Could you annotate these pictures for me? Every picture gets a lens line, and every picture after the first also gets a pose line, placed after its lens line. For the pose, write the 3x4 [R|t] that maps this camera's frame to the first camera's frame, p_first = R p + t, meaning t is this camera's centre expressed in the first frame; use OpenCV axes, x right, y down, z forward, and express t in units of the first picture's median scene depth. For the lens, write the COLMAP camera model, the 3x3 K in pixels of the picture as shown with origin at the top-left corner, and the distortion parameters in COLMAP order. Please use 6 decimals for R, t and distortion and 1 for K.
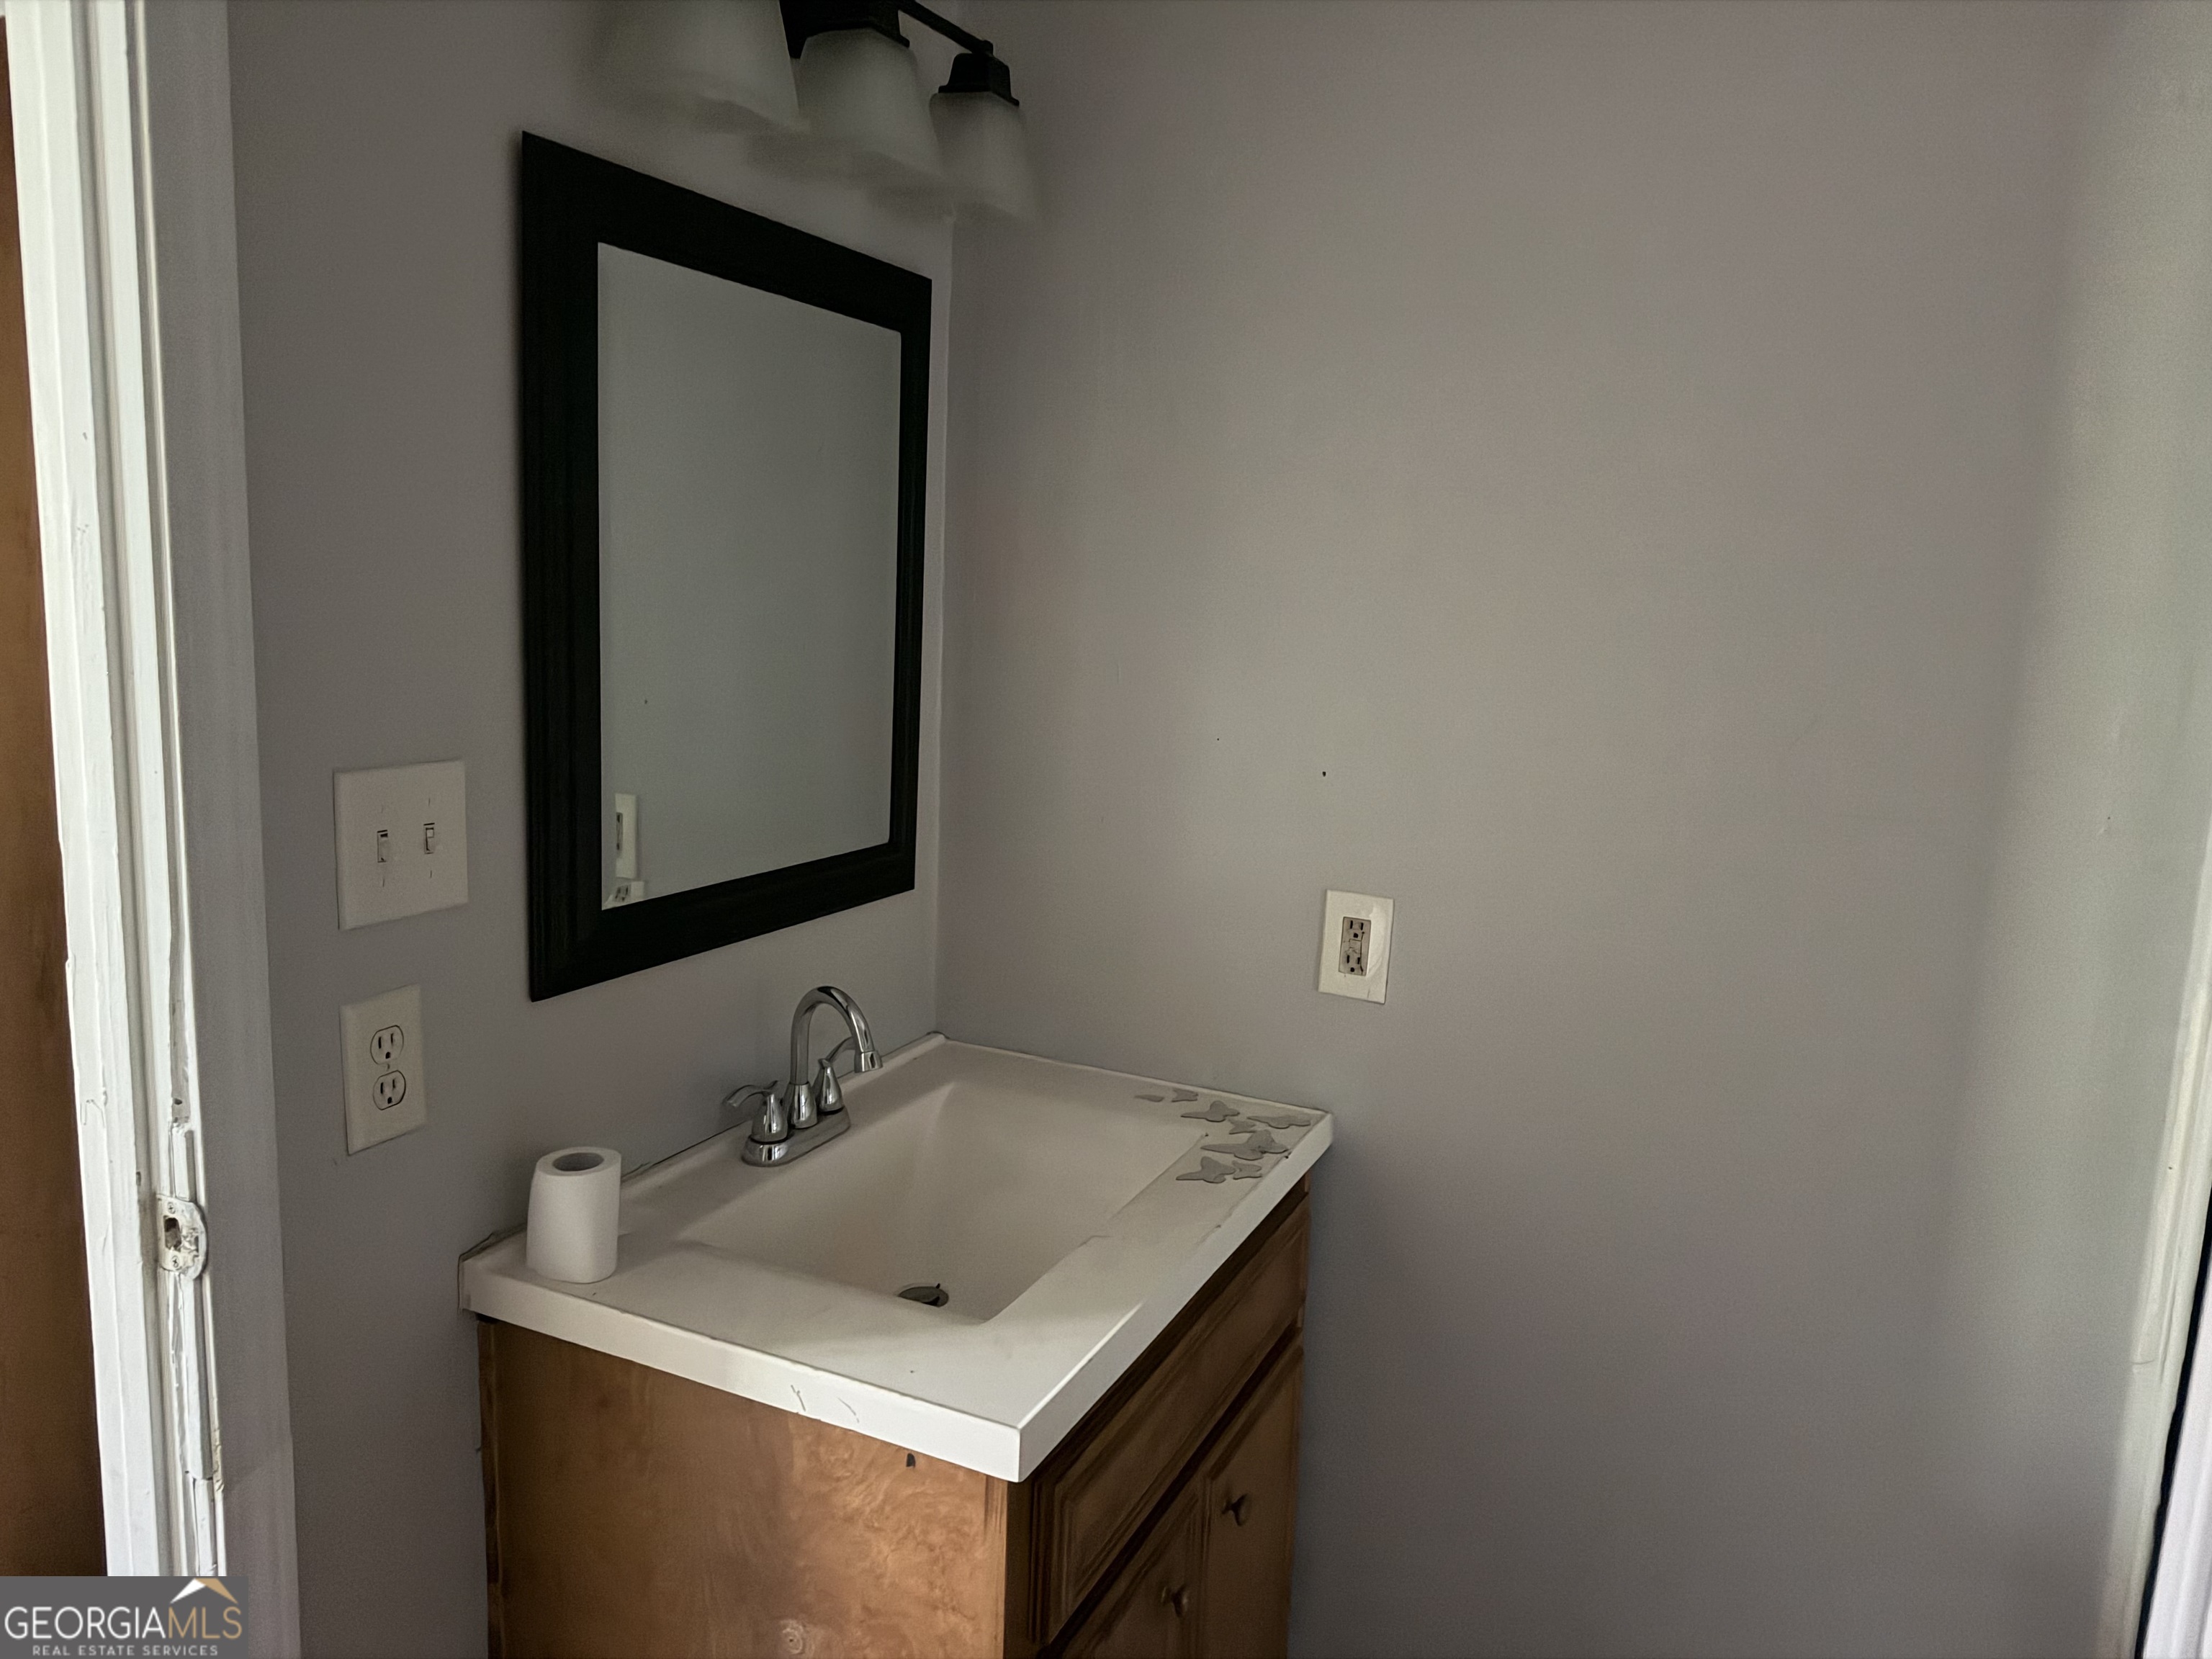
lens RADIAL K [[1576.4, 0, 1106.0], [0, 1576.4, 829.5], [0, 0, 1]] dist [0.180646, -0.251762]
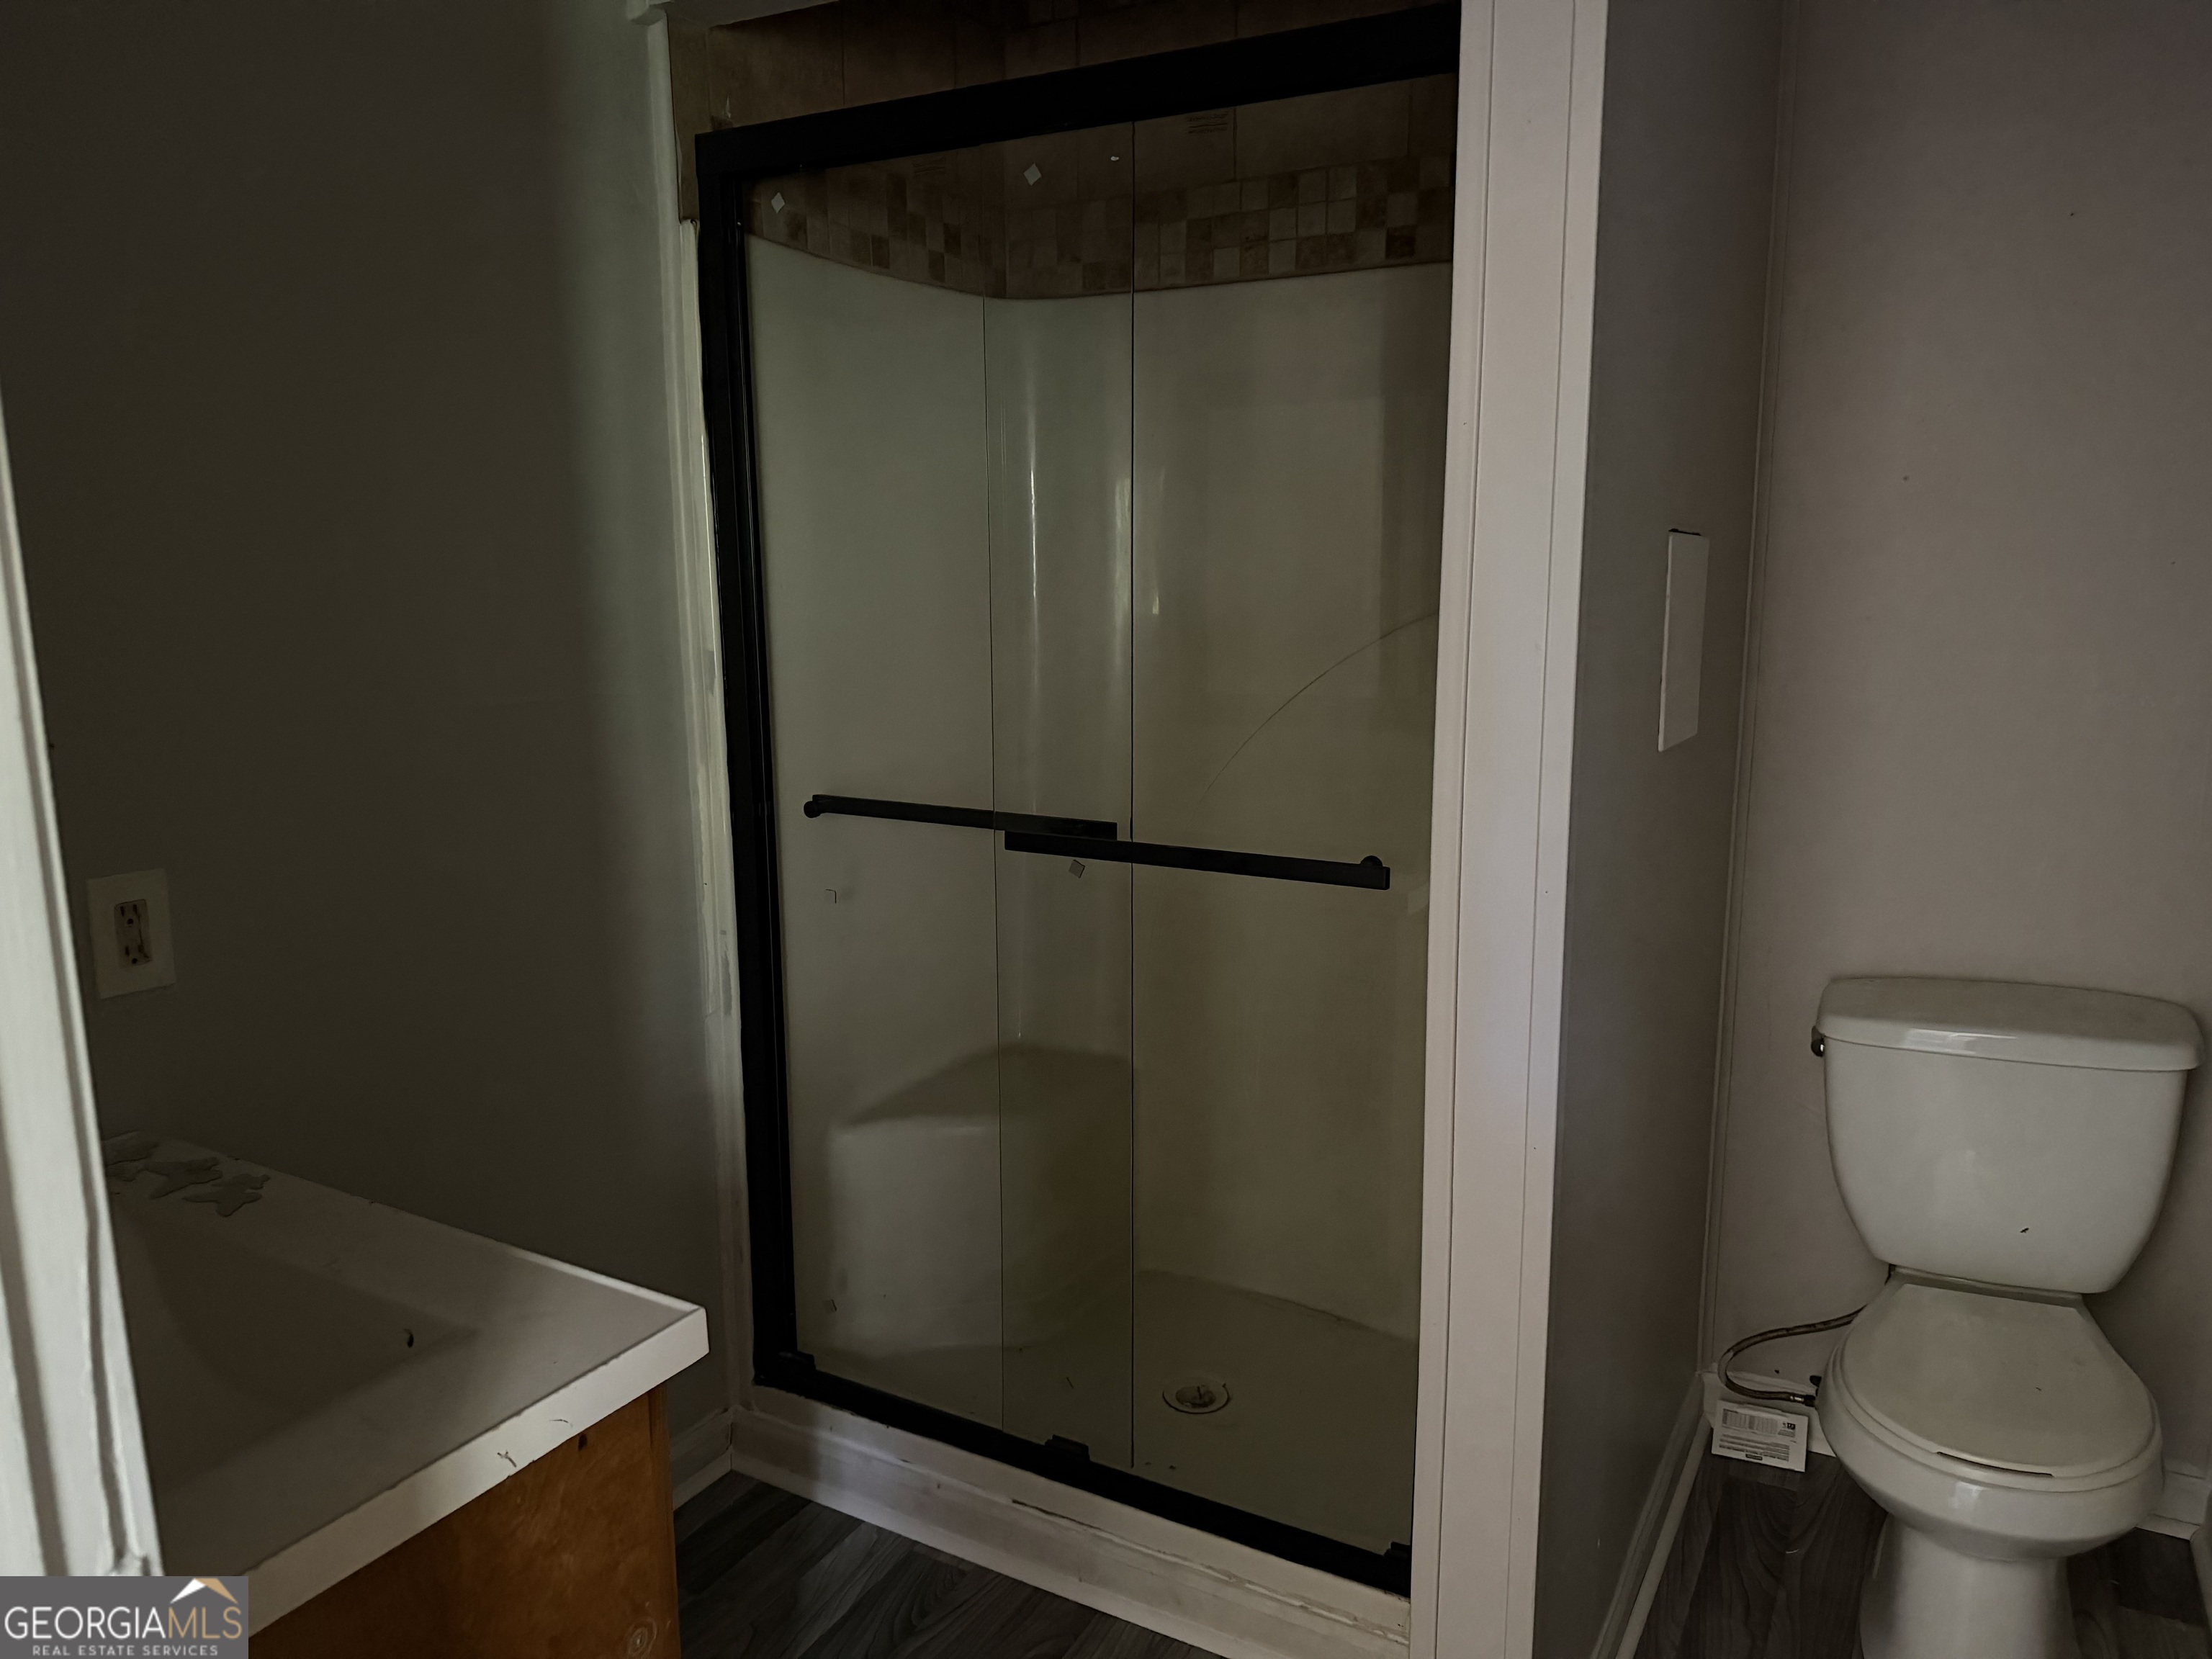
lens RADIAL K [[1576.4, 0, 1106.0], [0, 1576.4, 829.5], [0, 0, 1]] dist [0.180646, -0.251762]
pose [[0.094909, -0.224820, 0.969767, -0.651534], [0.179200, 0.962109, 0.205507, -0.069893], [-0.979224, 0.154278, 0.131600, 0.354288]]
